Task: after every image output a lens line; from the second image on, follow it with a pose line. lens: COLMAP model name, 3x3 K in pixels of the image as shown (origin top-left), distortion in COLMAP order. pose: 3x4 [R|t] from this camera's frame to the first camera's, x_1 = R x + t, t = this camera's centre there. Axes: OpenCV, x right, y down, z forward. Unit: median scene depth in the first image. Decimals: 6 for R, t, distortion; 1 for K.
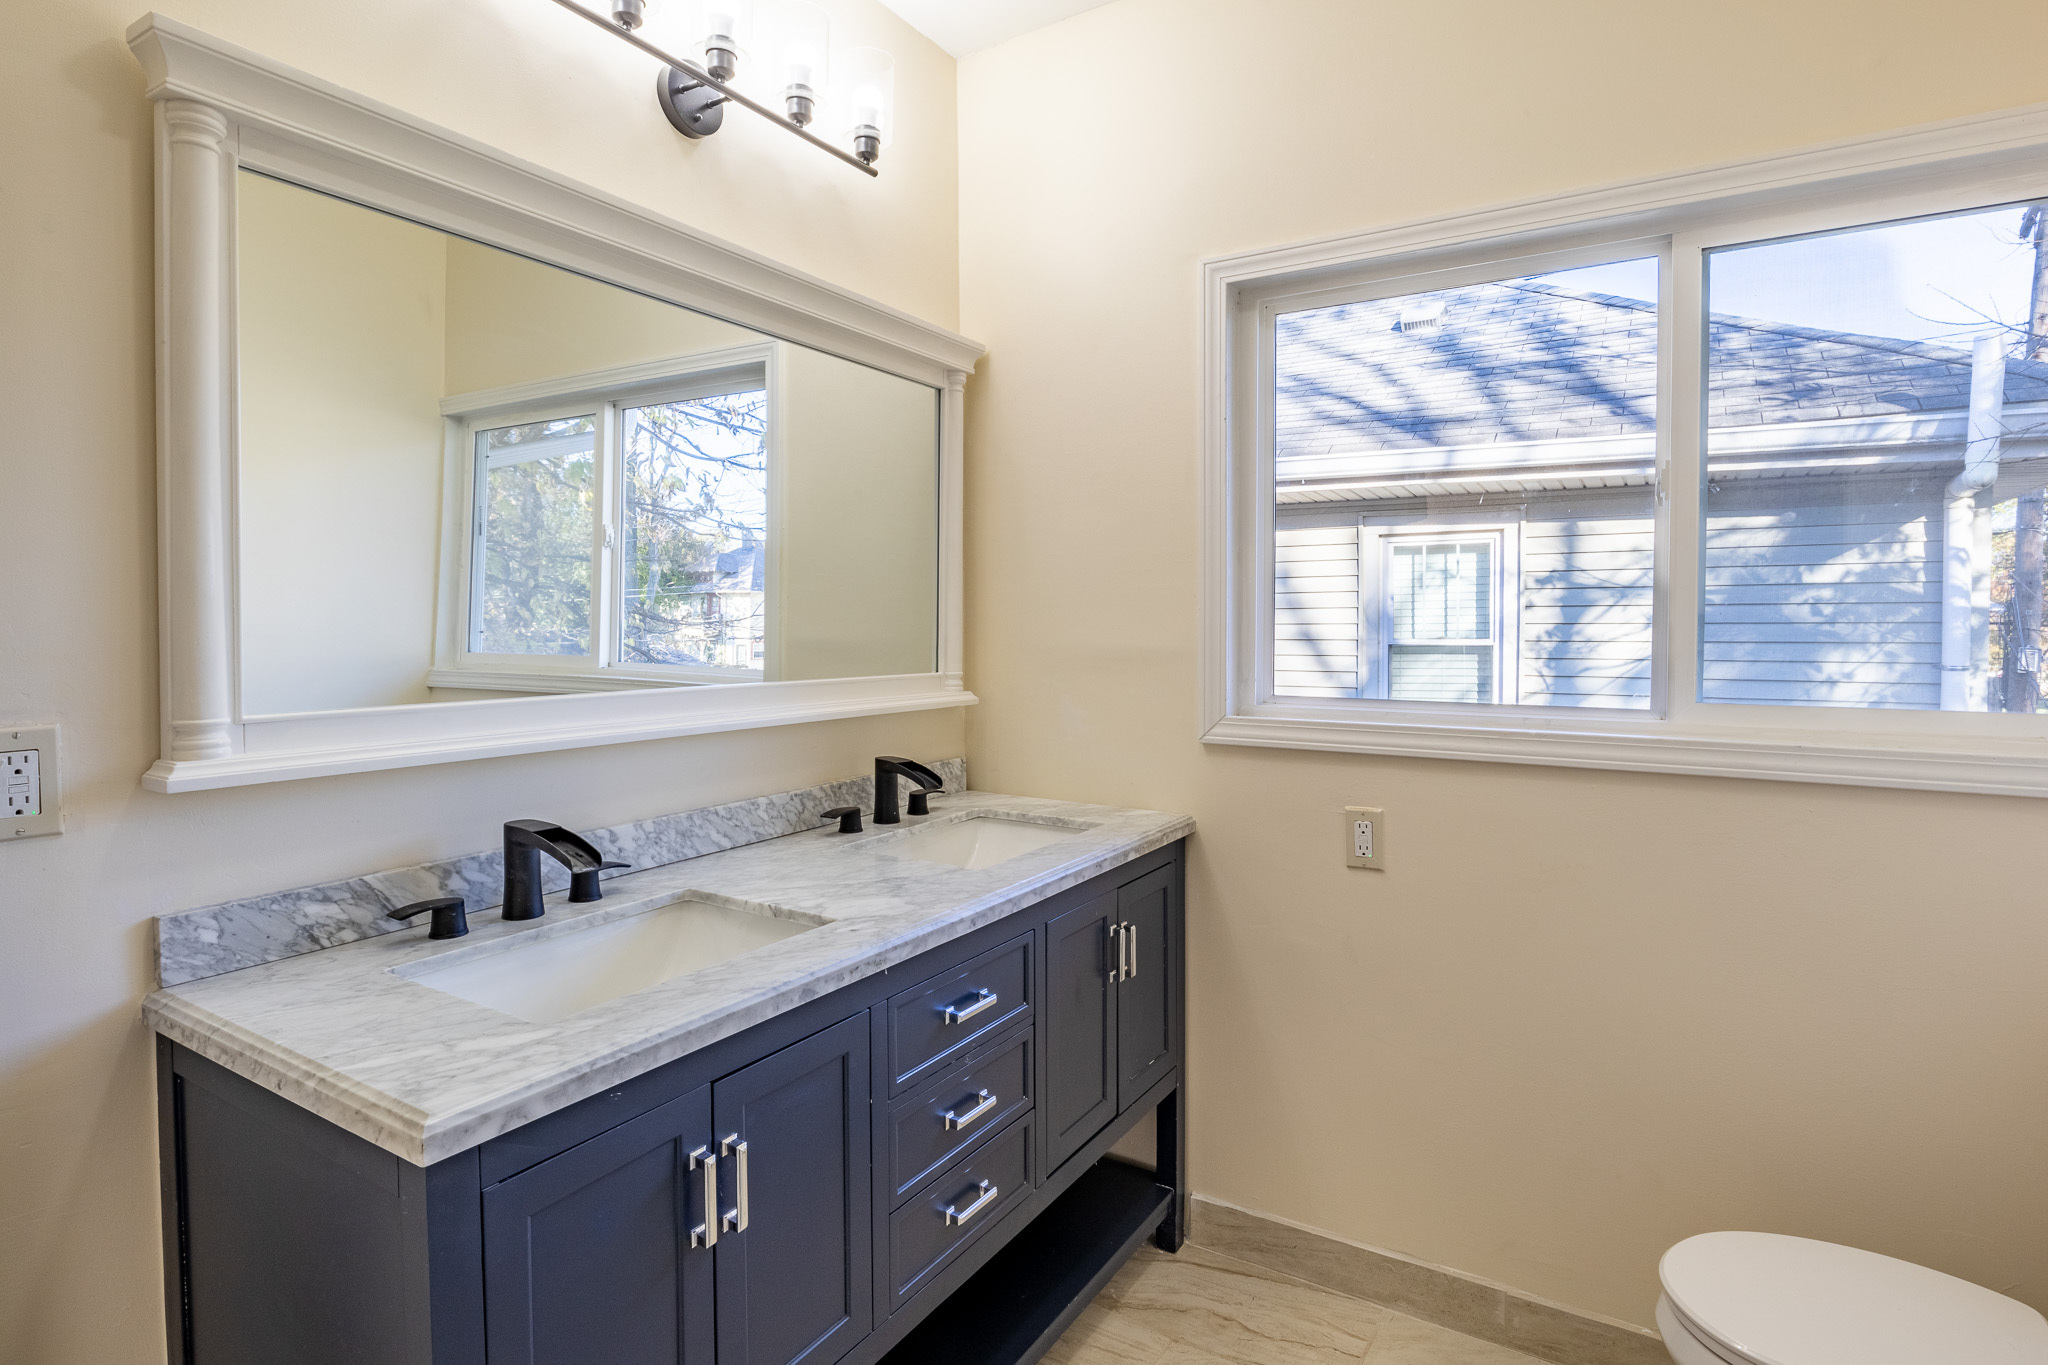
lens RADIAL K [[1062.2, 0, 1019.4], [0, 1062.2, 638.7], [0, 0, 1]] dist [-0.007635, -0.000610]
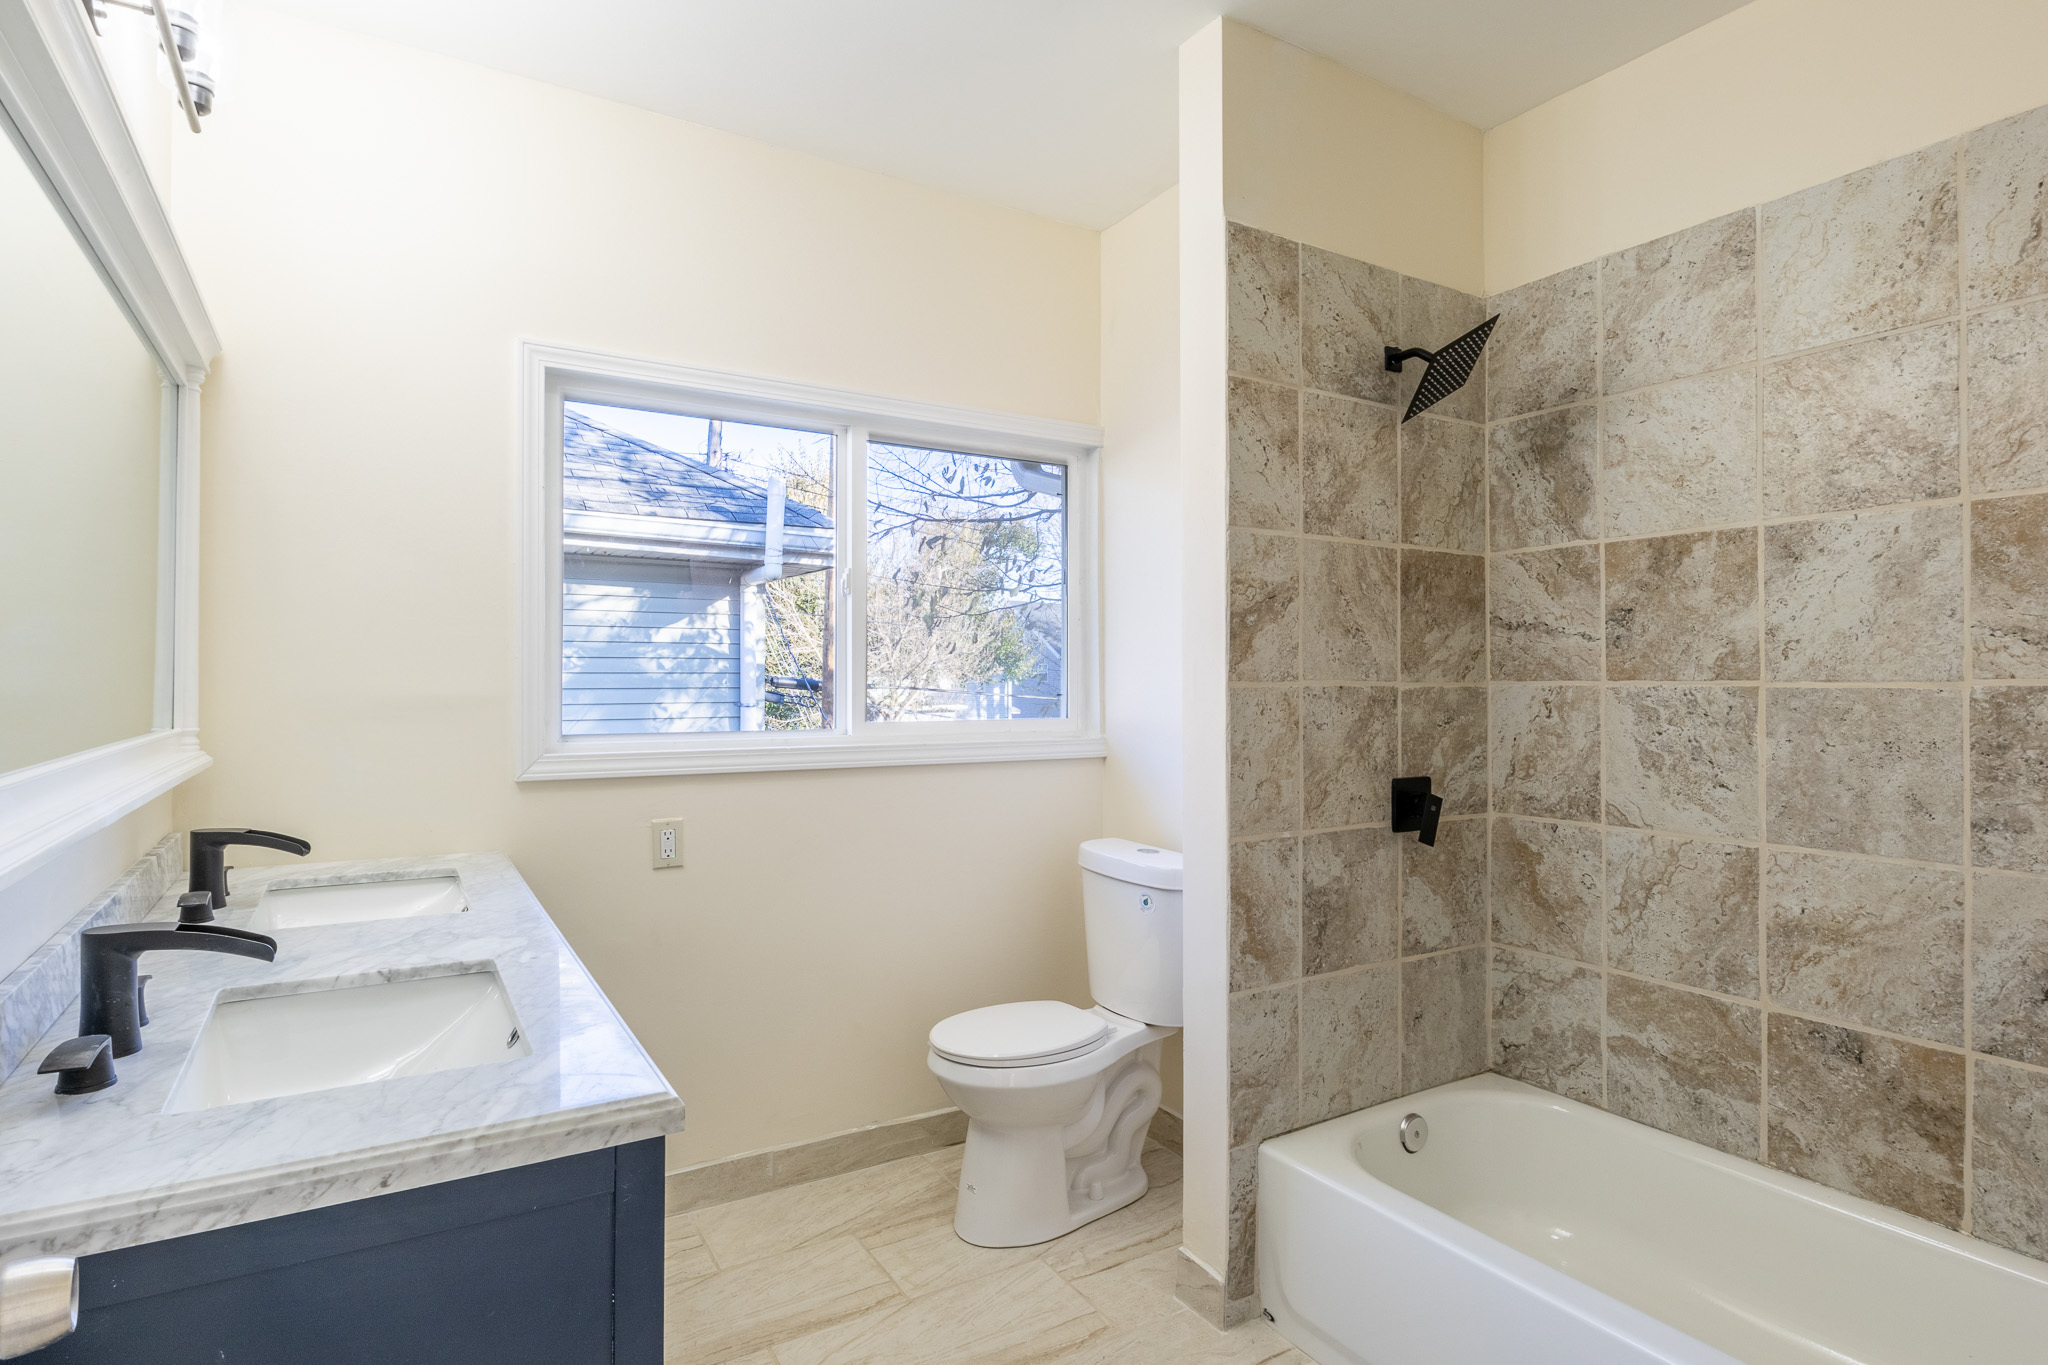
lens RADIAL K [[1075.9, 0, 1025.1], [0, 1075.9, 669.7], [0, 0, 1]] dist [-0.008015, -0.000844]
pose [[0.448927, 0.005579, 0.893551, -0.237909], [0.011509, 0.999861, -0.012025, 0.001346], [-0.893494, 0.015682, 0.448801, 0.019803]]
